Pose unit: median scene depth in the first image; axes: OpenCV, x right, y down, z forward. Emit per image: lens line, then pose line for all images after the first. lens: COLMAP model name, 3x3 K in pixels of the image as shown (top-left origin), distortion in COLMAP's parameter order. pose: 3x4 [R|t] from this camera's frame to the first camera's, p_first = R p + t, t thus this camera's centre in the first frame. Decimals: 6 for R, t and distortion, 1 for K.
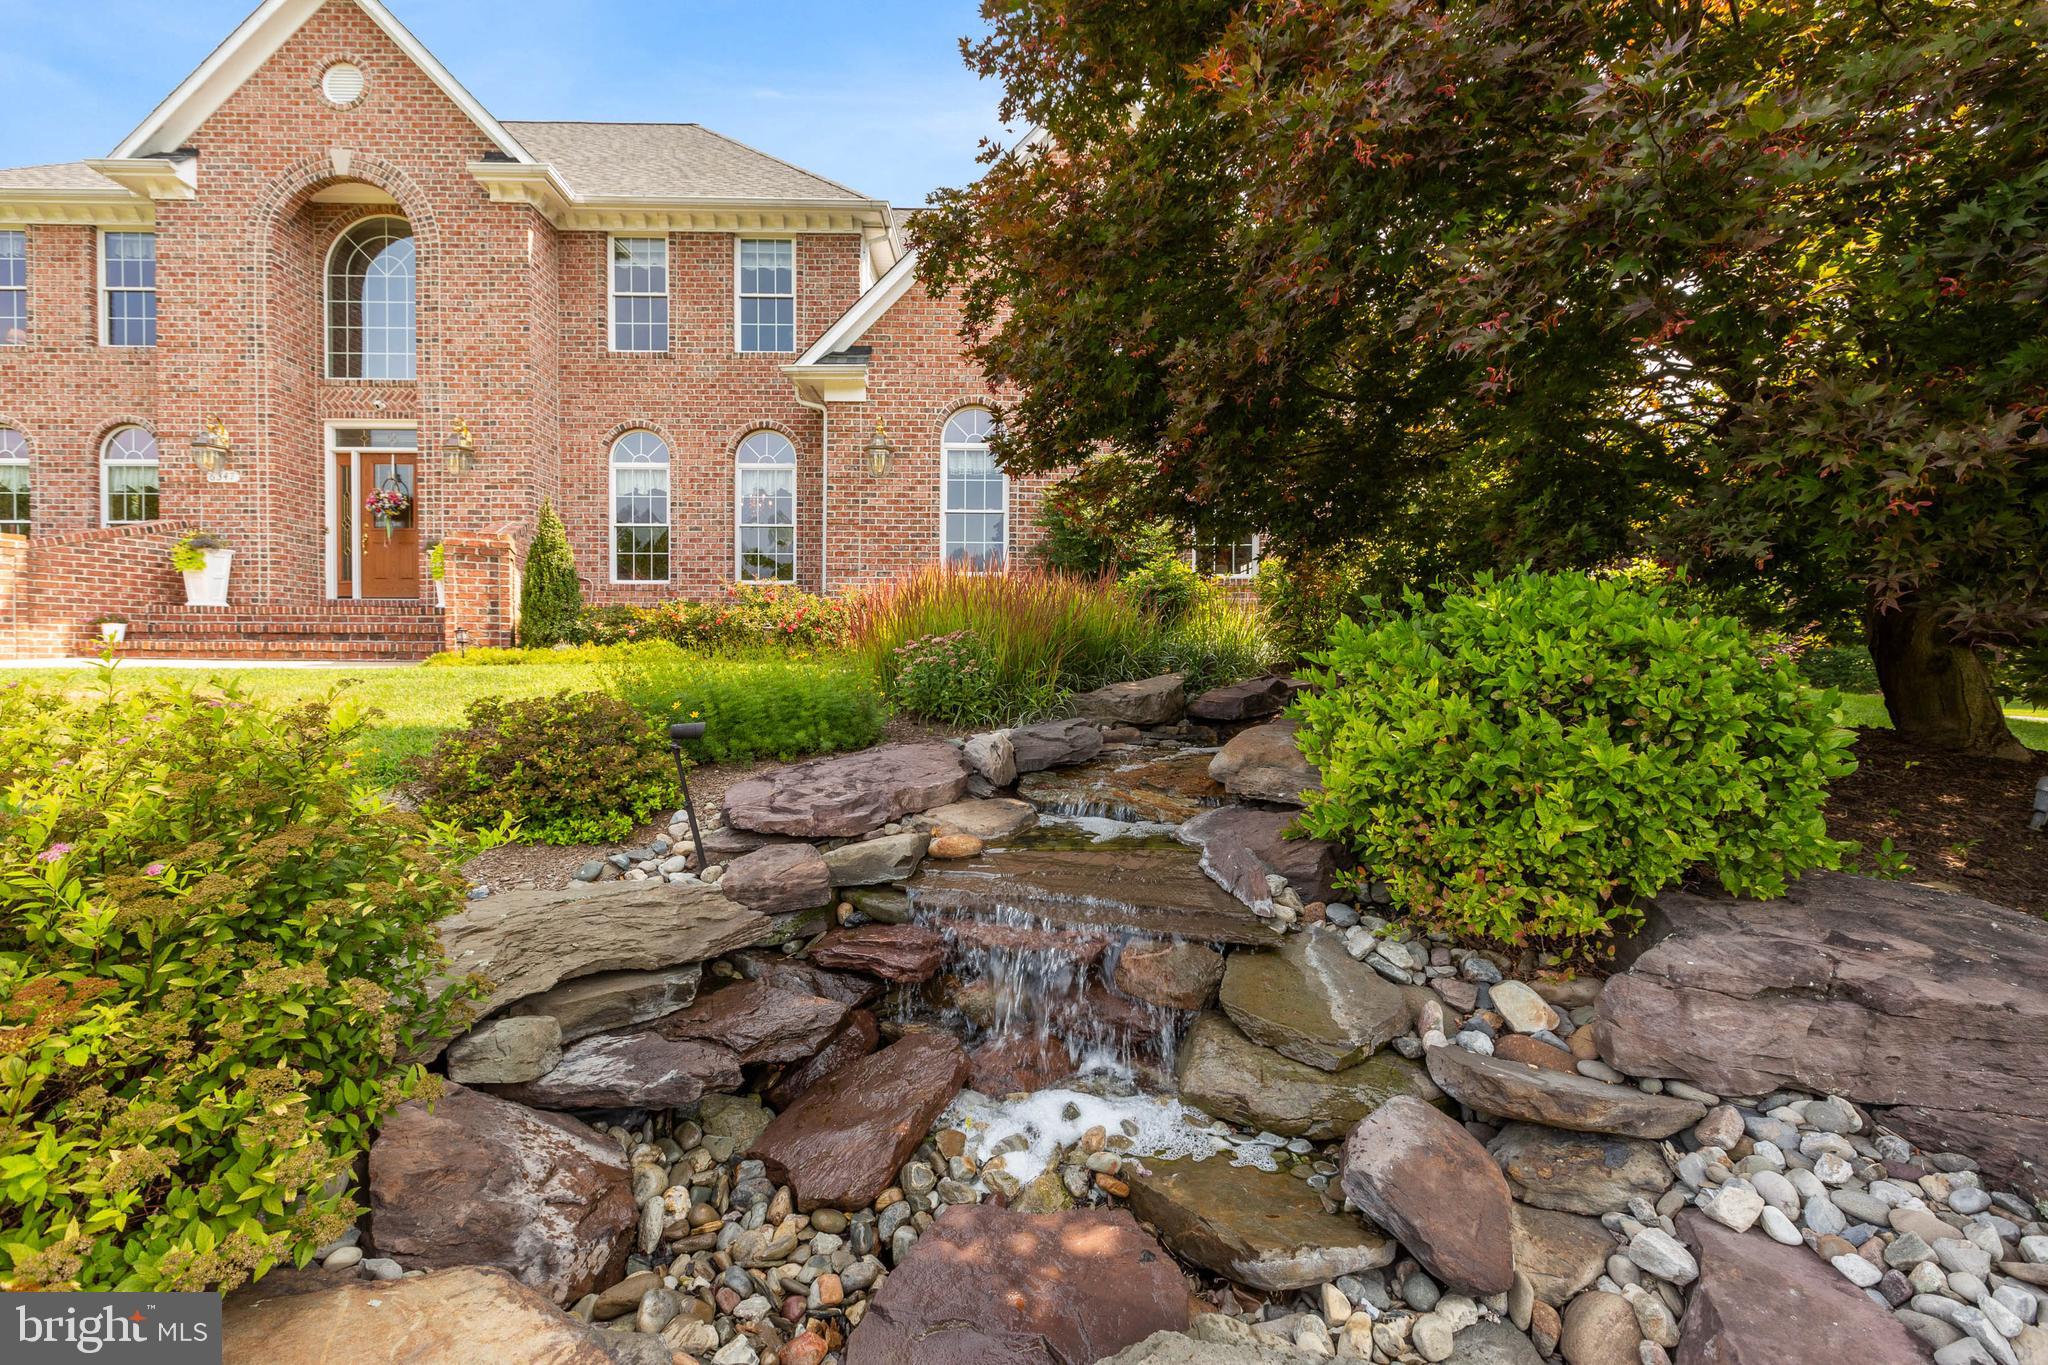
lens RADIAL K [[919.5, 0, 1028.7], [0, 919.5, 669.0], [0, 0, 1]] dist [-0.000143, -0.000014]
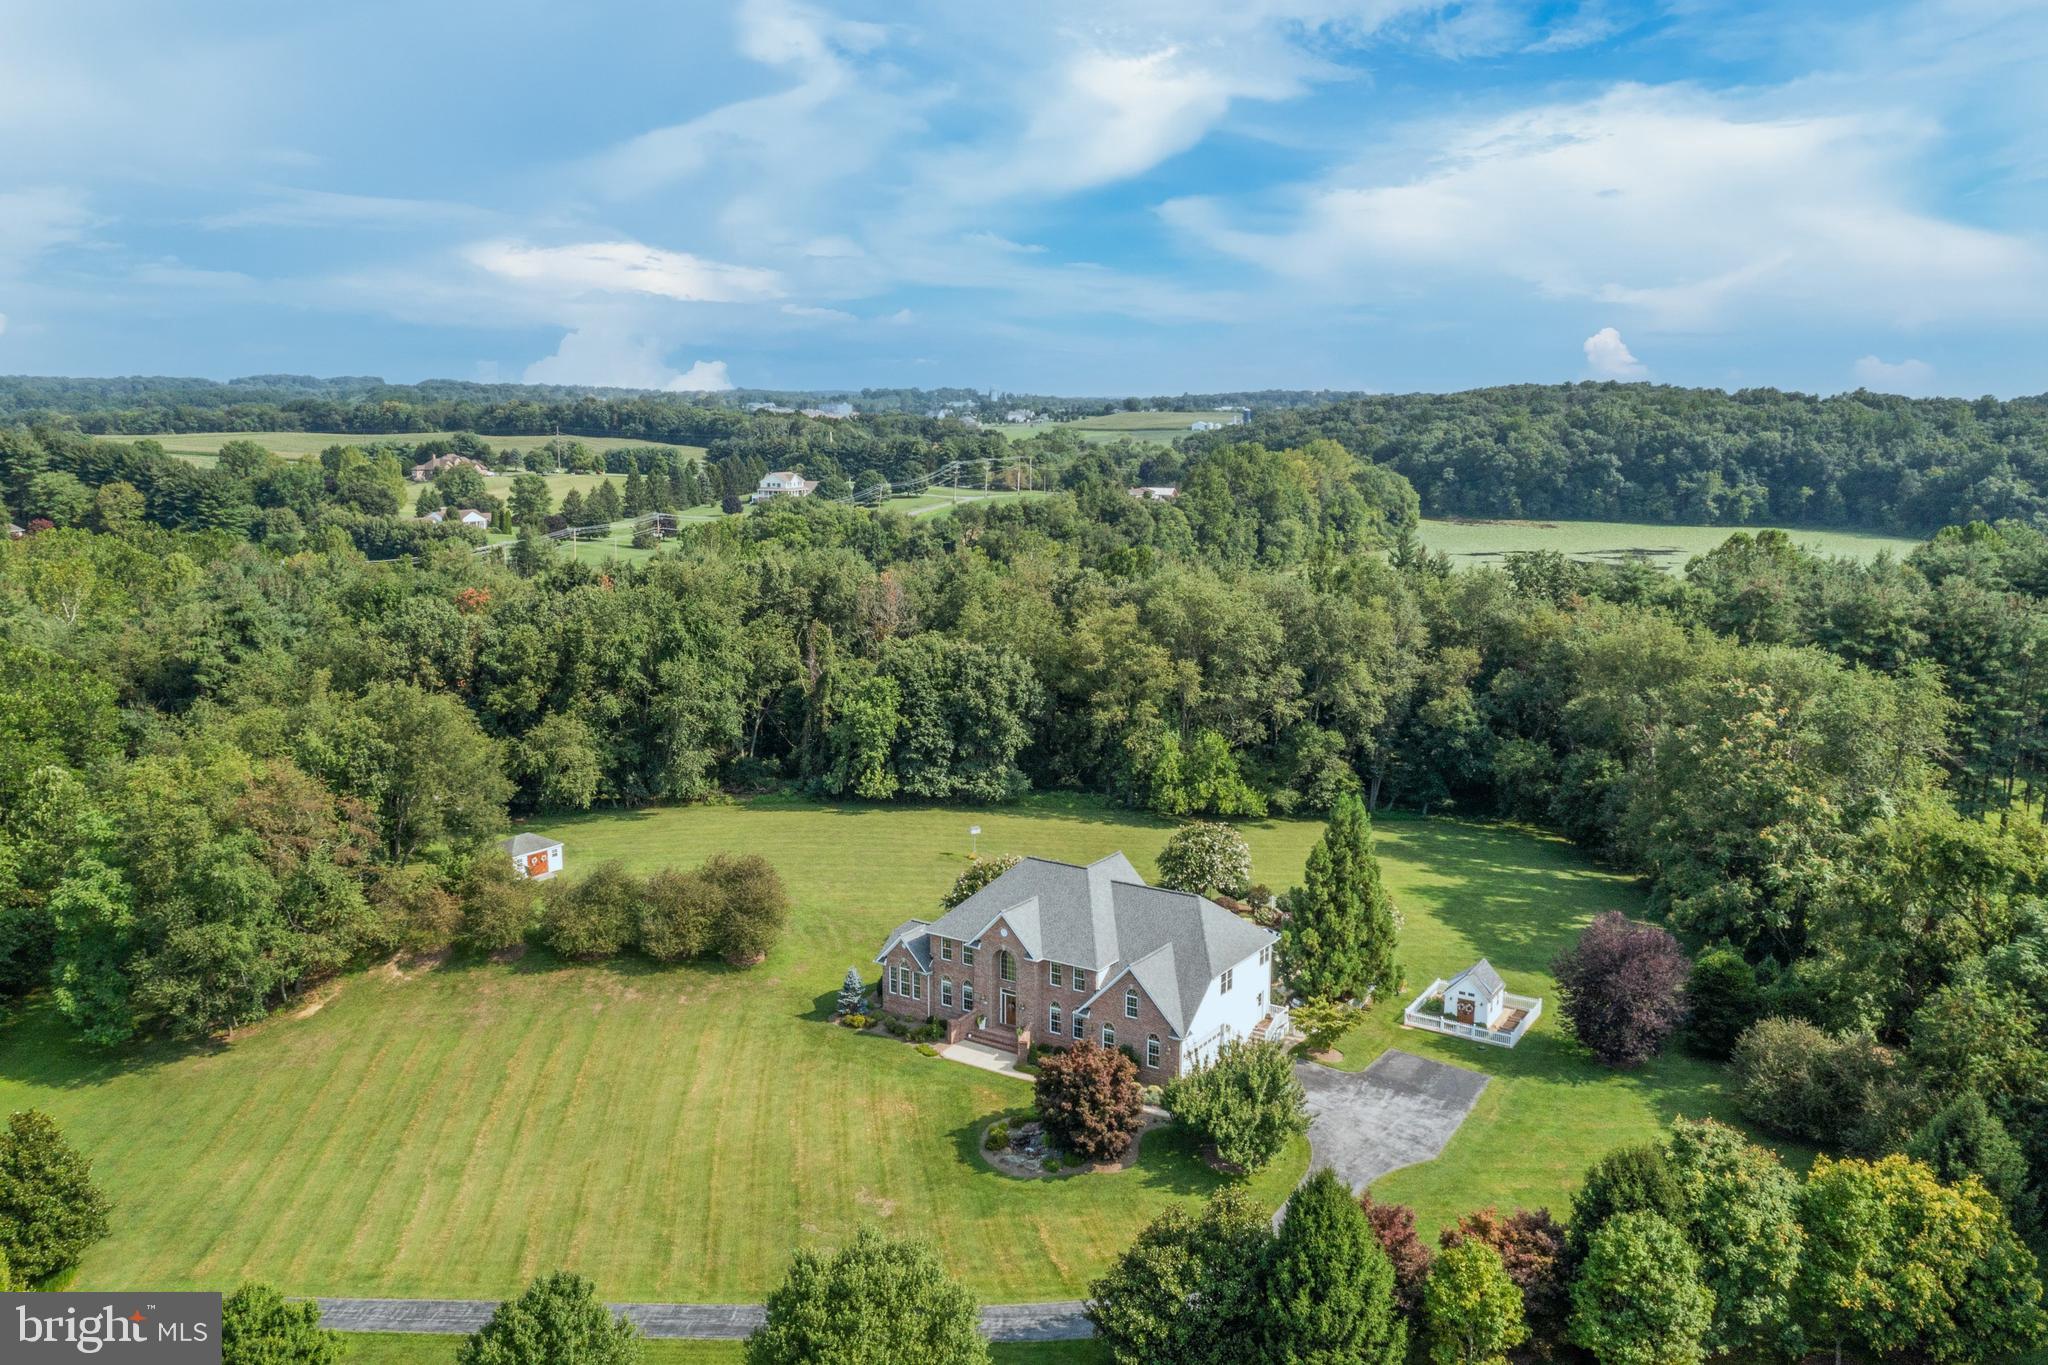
lens RADIAL K [[1610.7, 0, 1047.4], [0, 1610.7, 677.7], [0, 0, 1]] dist [-0.012874, 0.006339]
pose [[0.826858, 0.093564, -0.554574, 4.038174], [-0.010086, 0.988373, 0.151714, -3.225481], [0.562321, -0.119852, 0.818187, -5.674817]]
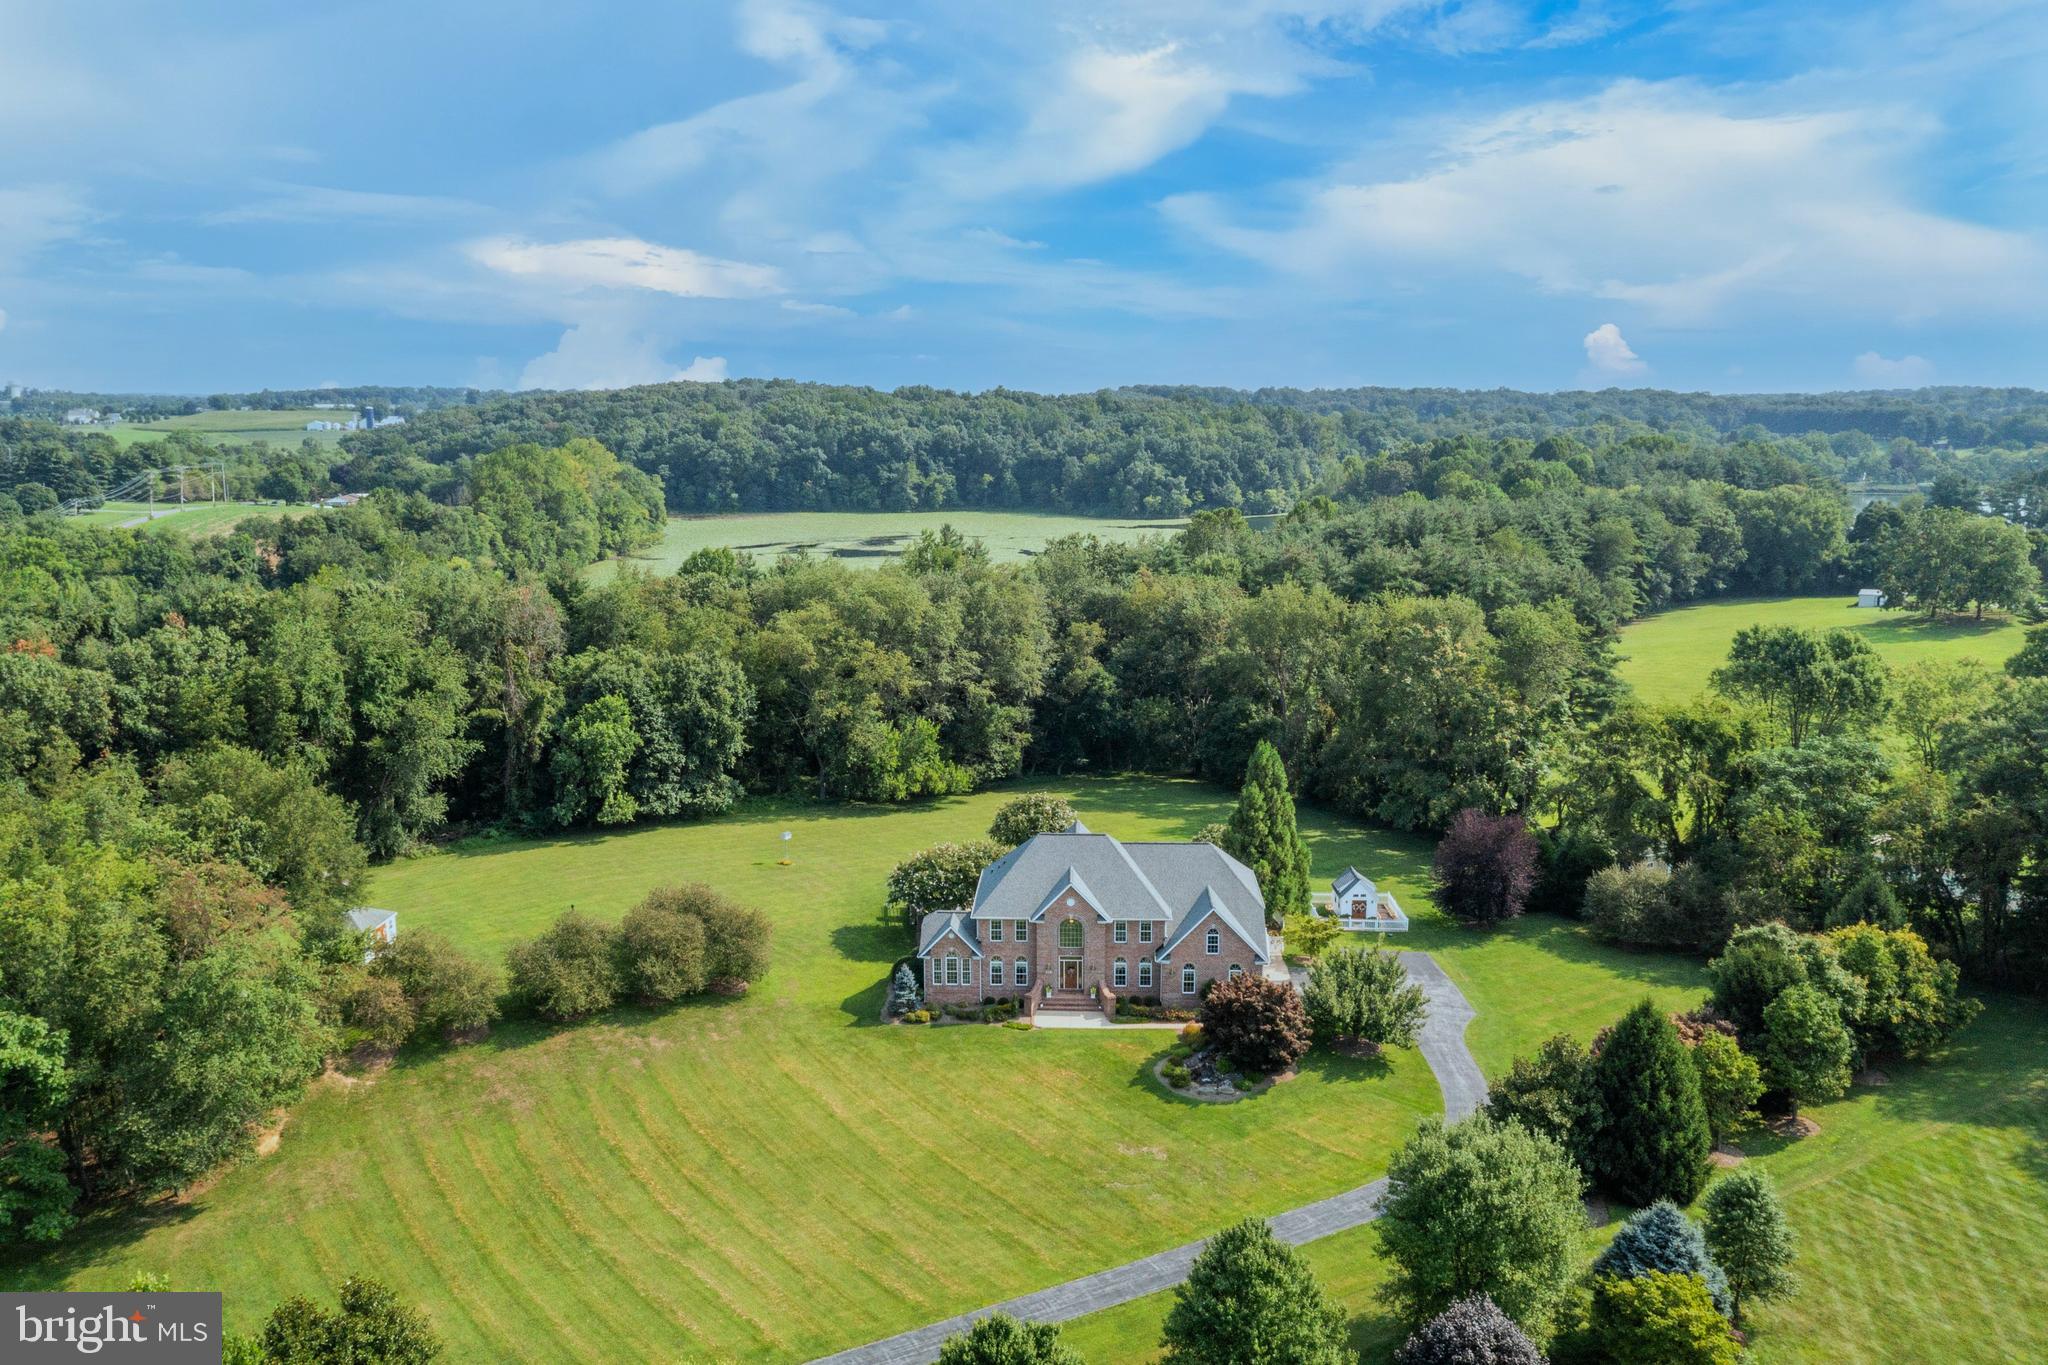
lens RADIAL K [[1610.7, 0, 1047.4], [0, 1610.7, 677.7], [0, 0, 1]] dist [-0.012874, 0.006339]
pose [[0.998986, 0.006105, -0.044597, -0.456563], [0.000724, 0.988454, 0.151520, -3.250818], [0.045007, -0.151399, 0.987448, -7.842603]]
